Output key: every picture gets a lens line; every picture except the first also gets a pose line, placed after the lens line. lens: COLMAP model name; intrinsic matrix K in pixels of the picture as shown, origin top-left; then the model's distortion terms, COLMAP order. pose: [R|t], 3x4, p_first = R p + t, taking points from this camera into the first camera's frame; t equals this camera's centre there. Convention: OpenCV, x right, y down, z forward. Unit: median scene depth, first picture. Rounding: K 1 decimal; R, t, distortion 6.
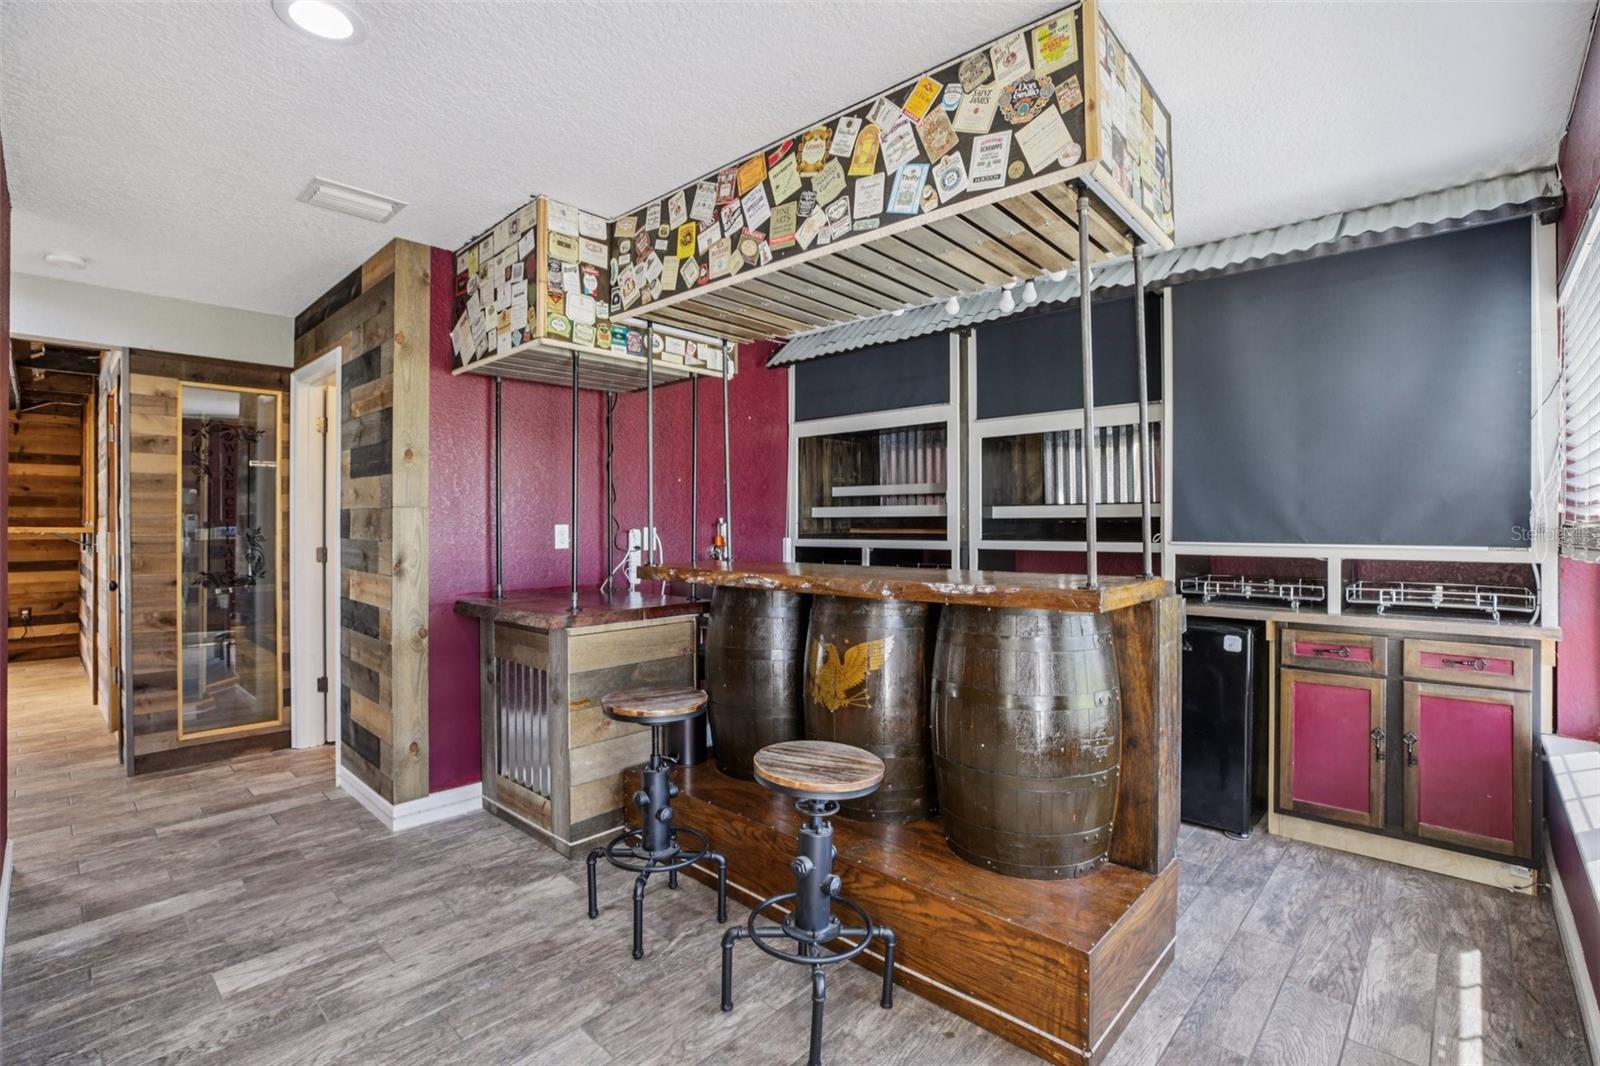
lens RADIAL K [[734.0, 0, 796.3], [0, 734.0, 523.6], [0, 0, 1]] dist [-0.005360, 0.001013]
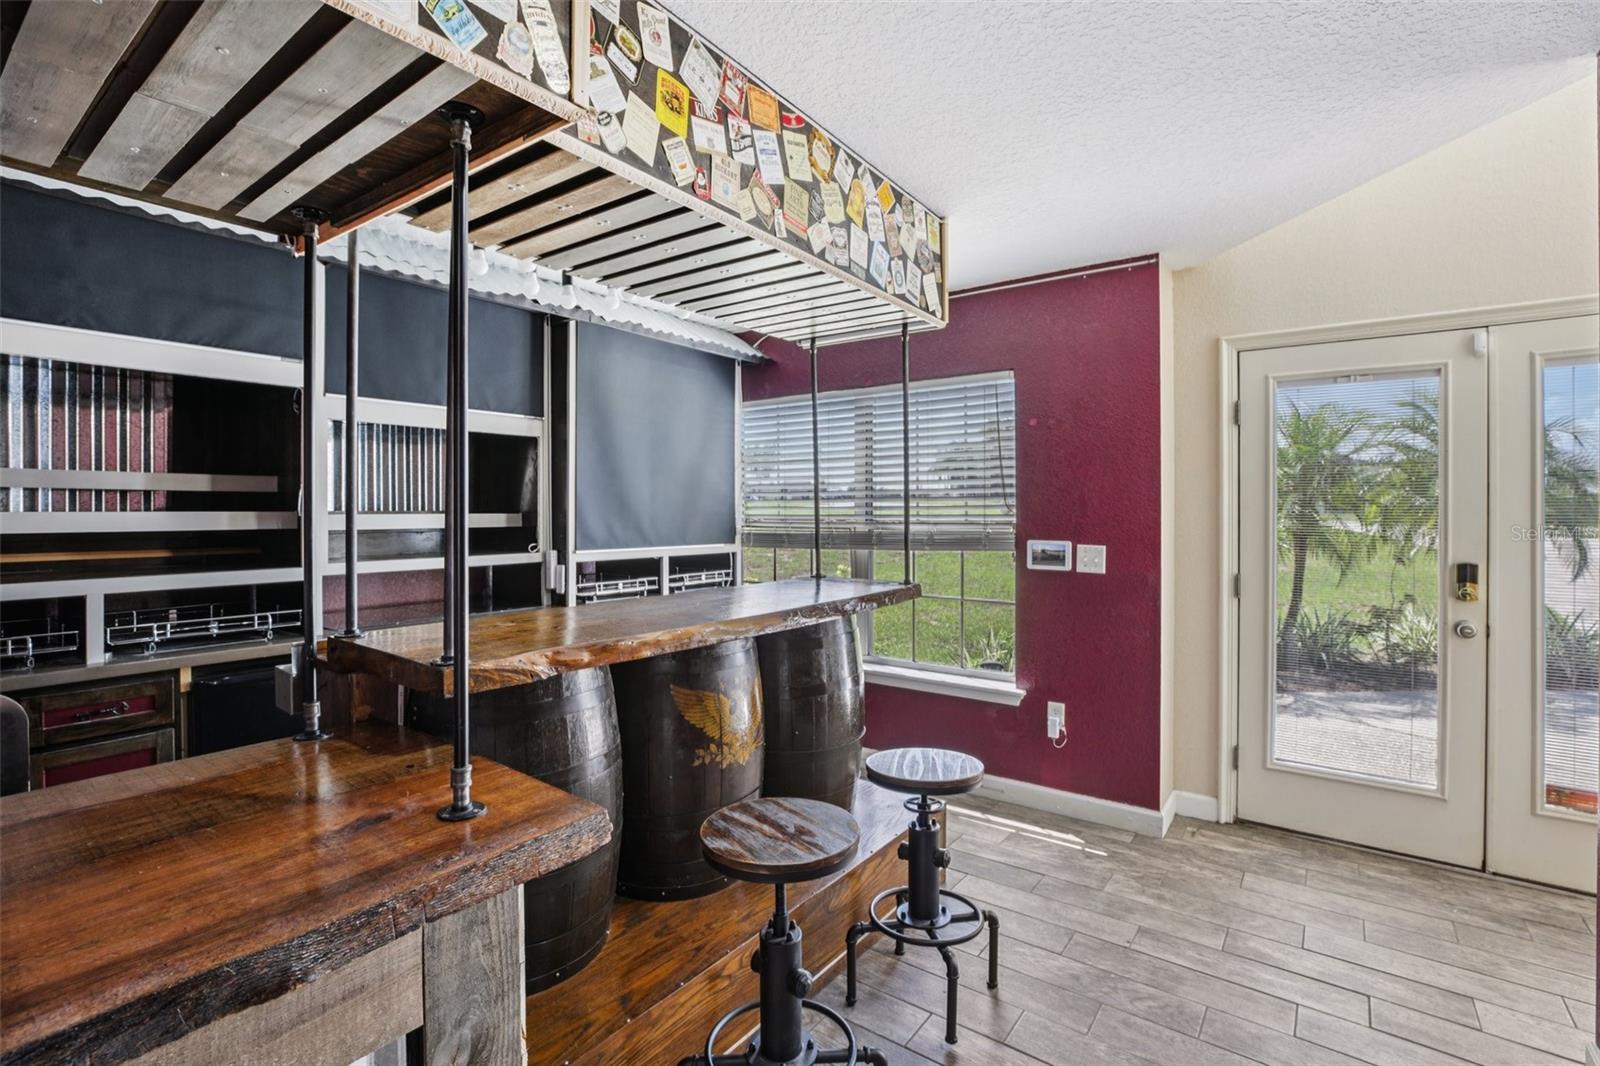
lens RADIAL K [[734.0, 0, 797.1], [0, 734.0, 522.8], [0, 0, 1]] dist [-0.005360, 0.001013]
pose [[-0.099857, -0.010662, 0.994945, -0.823831], [0.001467, 0.999940, 0.010862, -0.039273], [-0.995001, 0.002544, -0.099835, 1.007834]]
